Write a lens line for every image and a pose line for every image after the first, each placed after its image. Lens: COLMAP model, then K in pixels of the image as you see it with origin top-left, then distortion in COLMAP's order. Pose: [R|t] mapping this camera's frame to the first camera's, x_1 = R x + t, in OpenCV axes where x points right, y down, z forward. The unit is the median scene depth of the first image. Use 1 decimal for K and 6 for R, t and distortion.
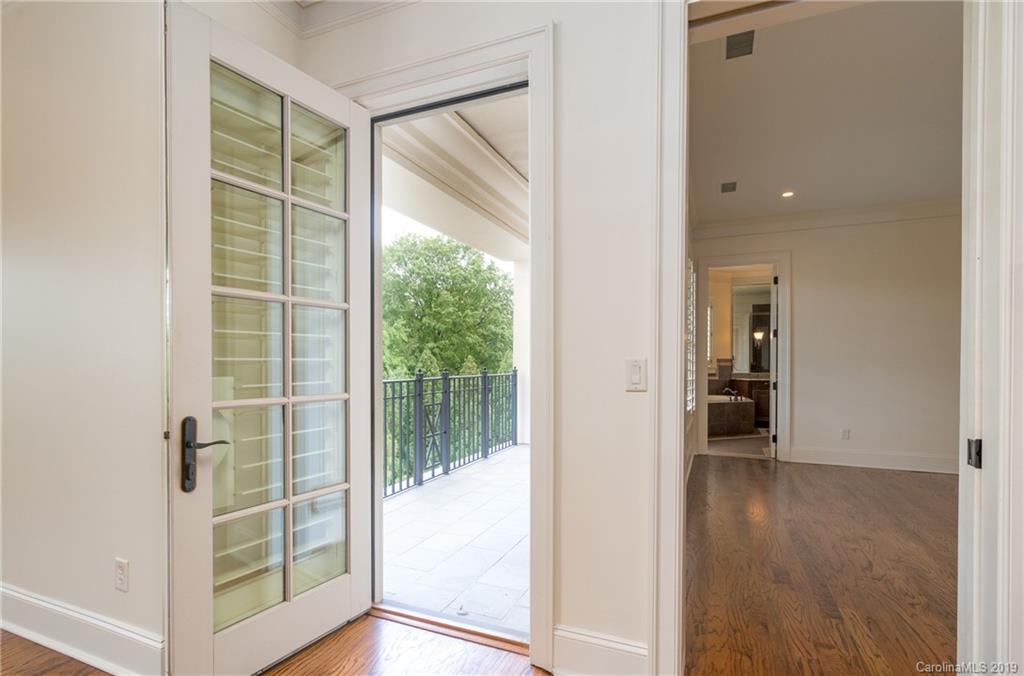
lens RADIAL K [[484.6, 0, 513.8], [0, 484.6, 370.8], [0, 0, 1]] dist [0.000491, 0.000224]
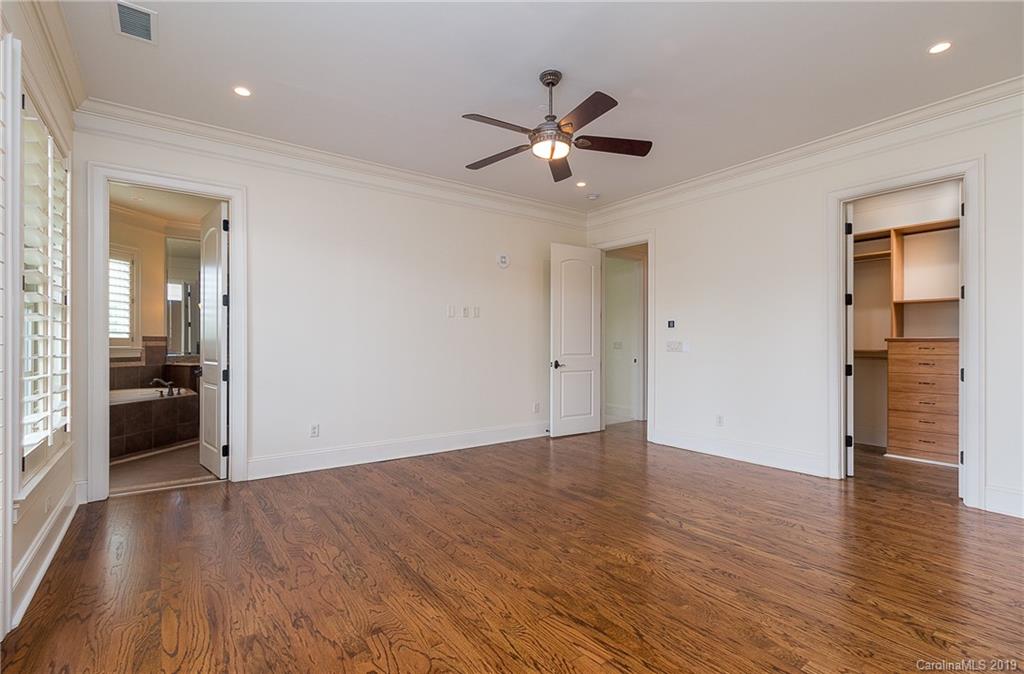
lens RADIAL K [[478.9, 0, 509.8], [0, 478.9, 346.4], [0, 0, 1]] dist [0.002888, 0.000508]
pose [[0.518881, -0.000937, 0.854846, 0.115996], [0.008186, 0.999959, -0.003873, -0.003317], [-0.854808, 0.009007, 0.518867, 0.209473]]
